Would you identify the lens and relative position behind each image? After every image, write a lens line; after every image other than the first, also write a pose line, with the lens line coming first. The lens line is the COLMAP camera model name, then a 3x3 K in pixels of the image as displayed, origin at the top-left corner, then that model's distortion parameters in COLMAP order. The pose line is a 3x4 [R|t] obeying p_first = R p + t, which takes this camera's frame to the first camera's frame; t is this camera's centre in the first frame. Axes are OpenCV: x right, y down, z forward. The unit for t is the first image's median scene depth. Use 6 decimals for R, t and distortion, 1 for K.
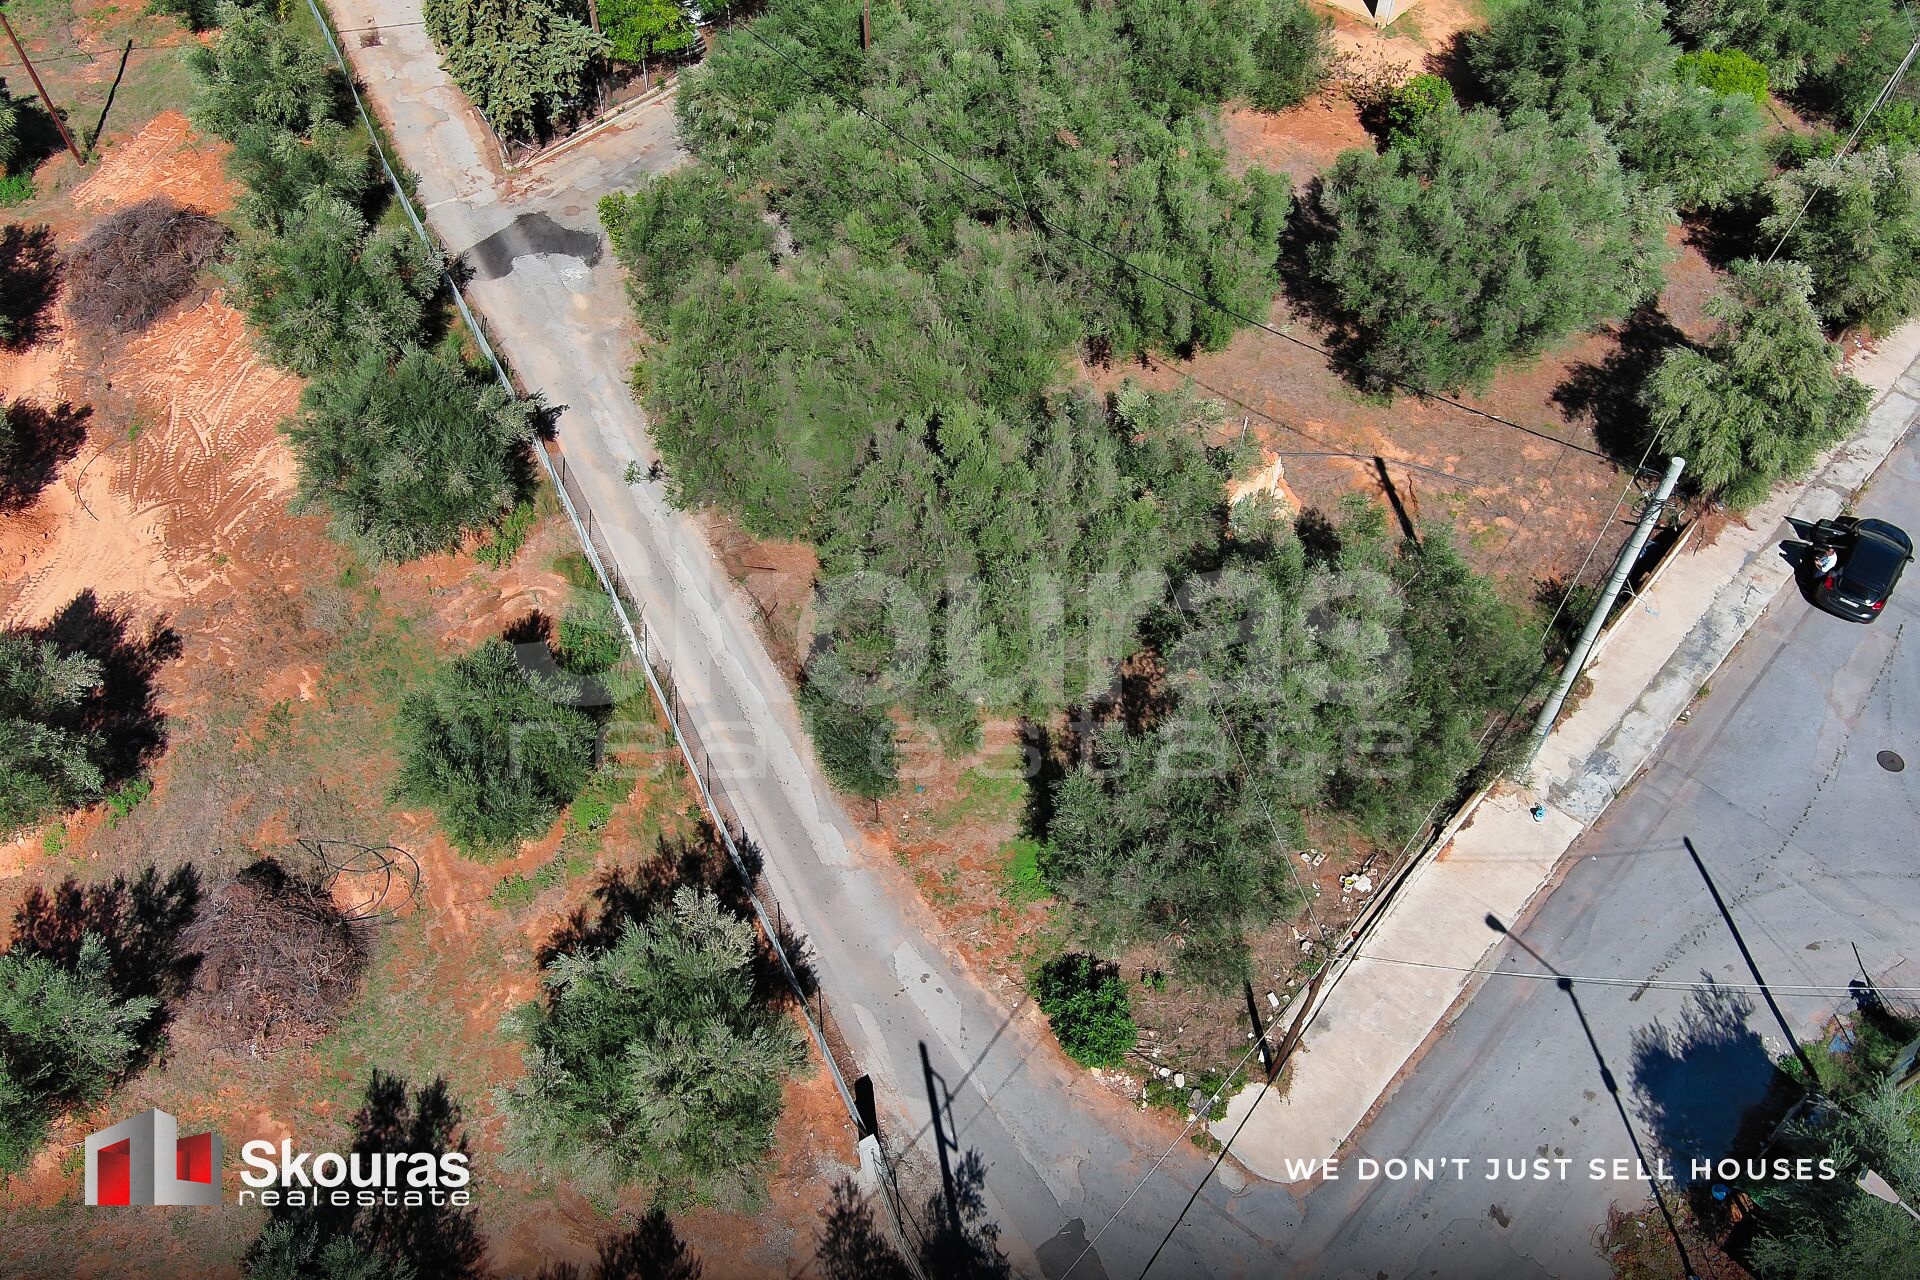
lens RADIAL K [[1478.4, 0, 947.6], [0, 1478.4, 647.5], [0, 0, 1]] dist [0.013379, -0.009599]
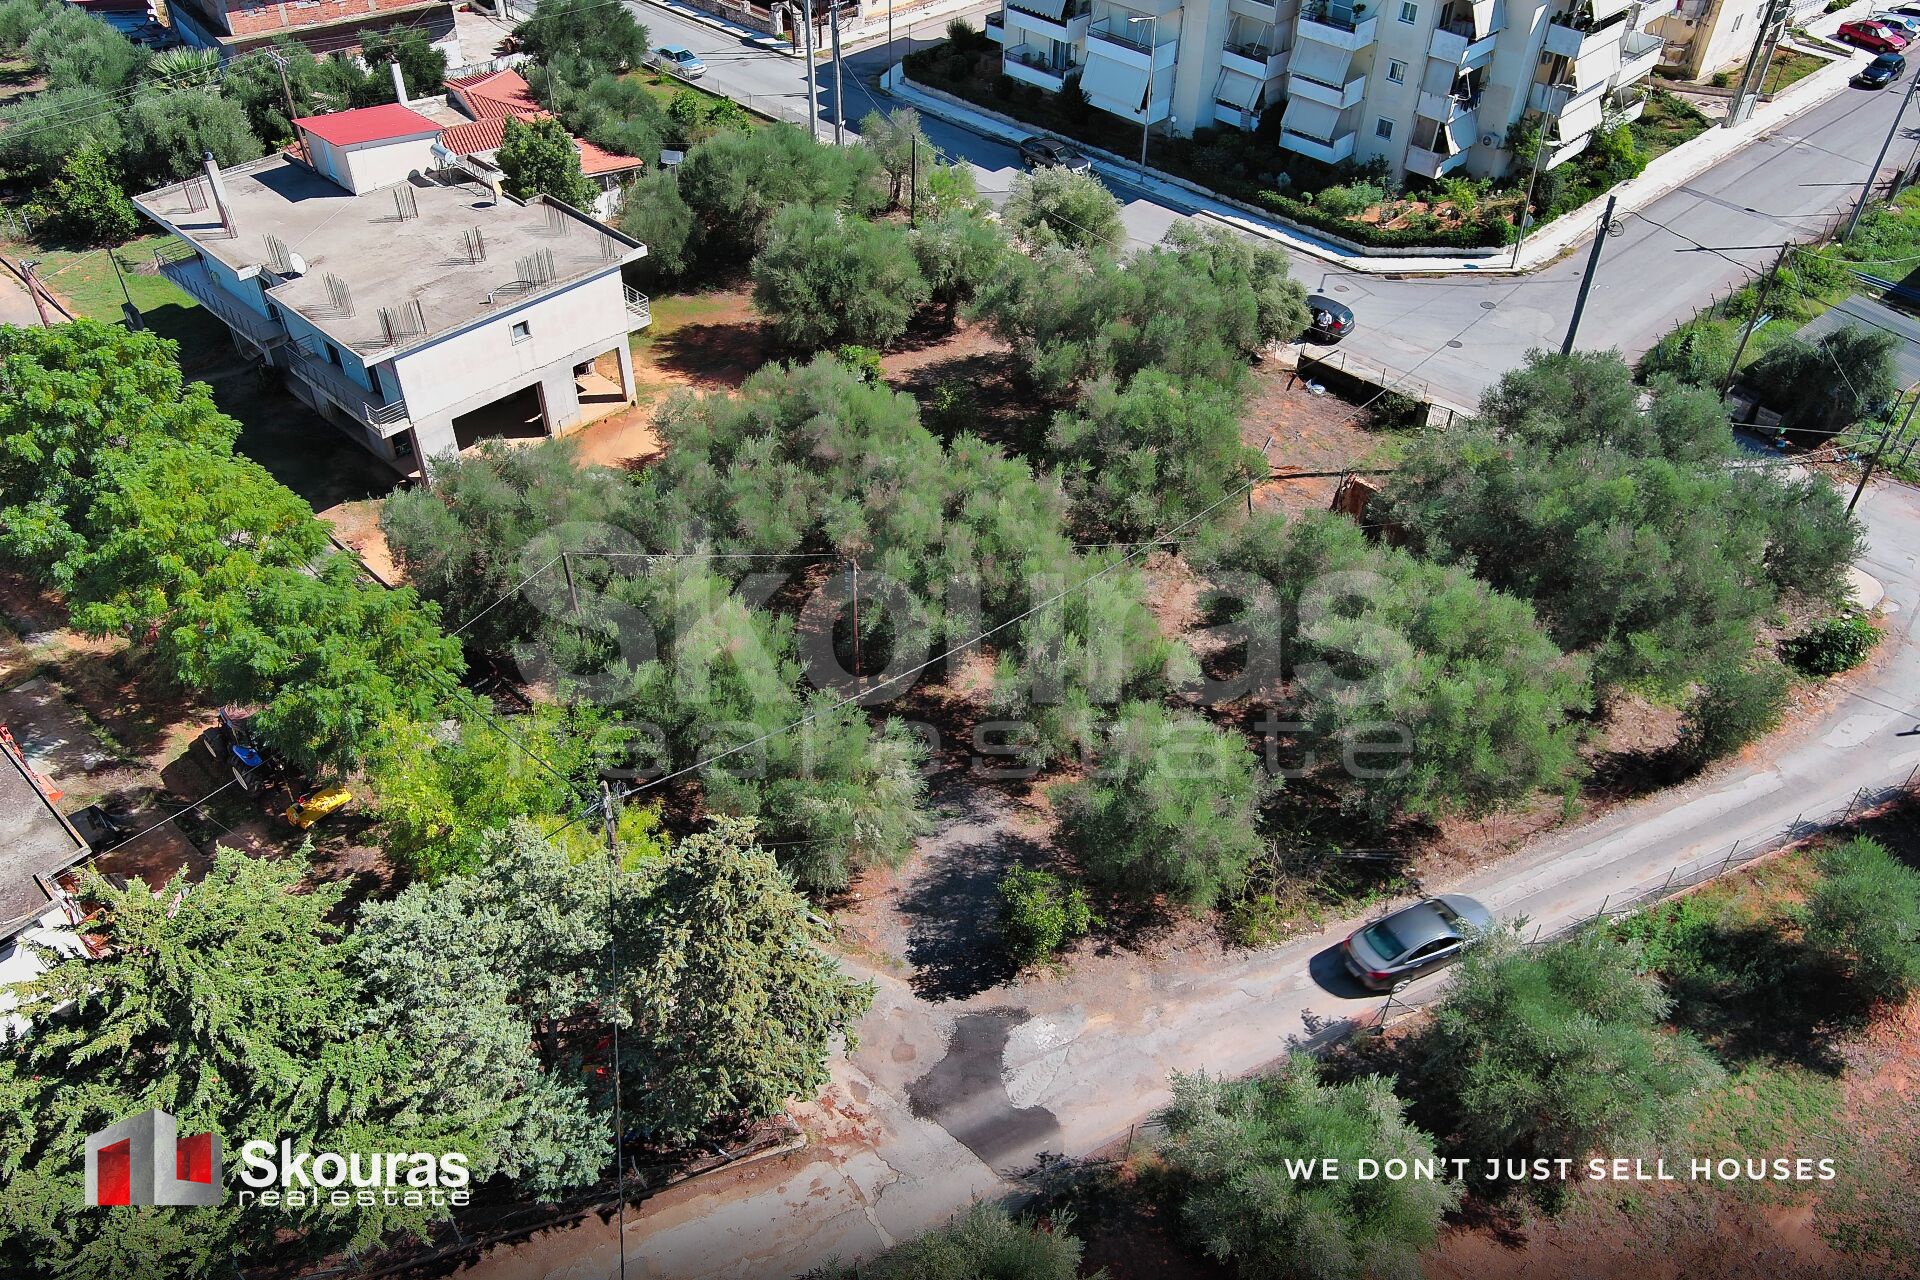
lens RADIAL K [[1478.4, 0, 955.1], [0, 1478.4, 638.2], [0, 0, 1]] dist [0.013379, -0.009599]
pose [[0.021286, -0.651268, 0.758549, -0.936852], [0.779499, 0.485910, 0.395314, -0.923357], [-0.626042, 0.582873, 0.518006, 0.699328]]
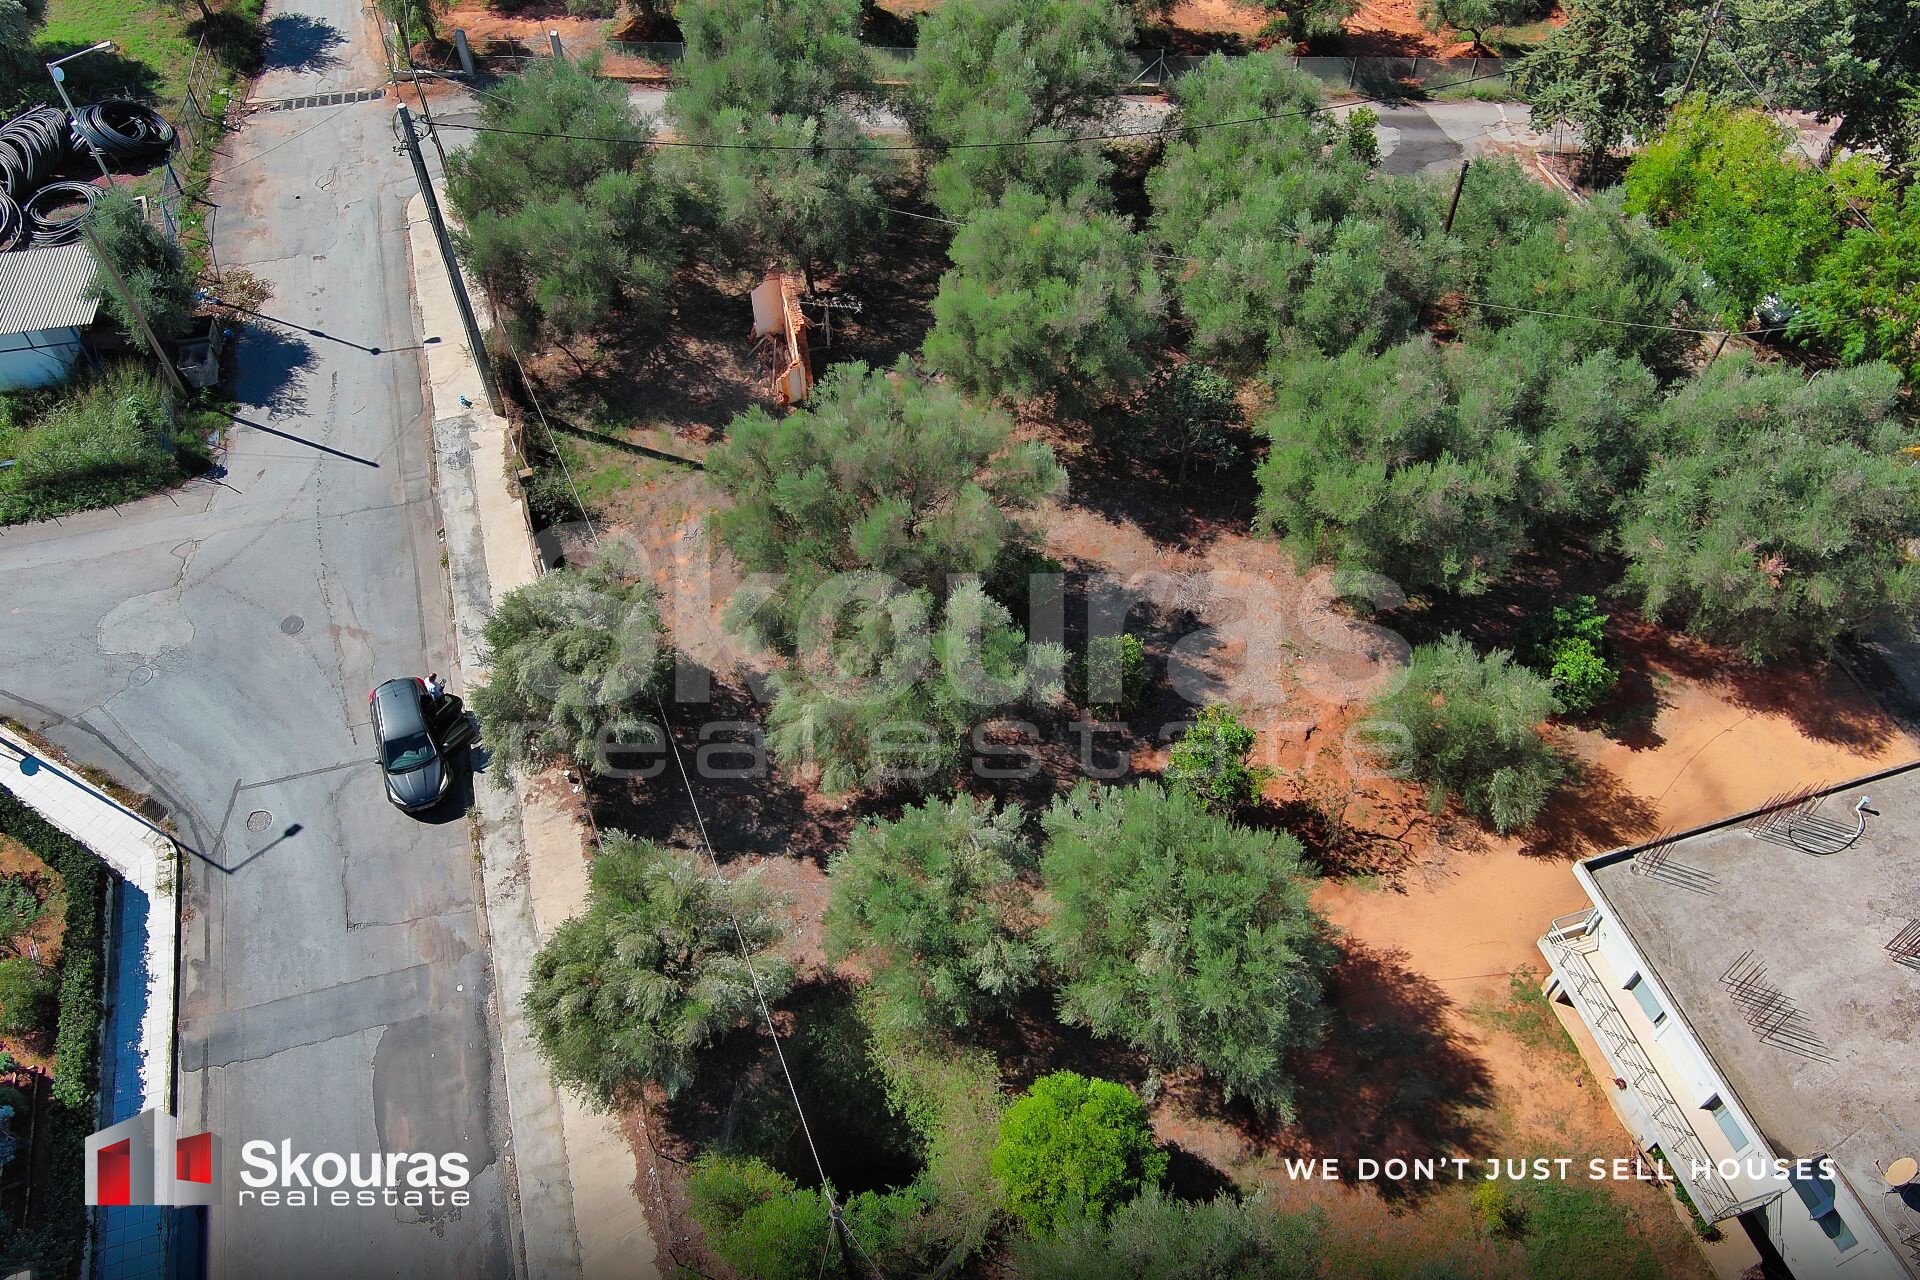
lens RADIAL K [[1478.4, 0, 954.8], [0, 1478.4, 639.5], [0, 0, 1]] dist [0.013379, -0.009599]
pose [[-0.501907, 0.683855, -0.529557, 1.028752], [-0.676594, 0.070979, 0.732927, -1.142627], [0.538804, 0.726157, 0.427068, 0.828705]]
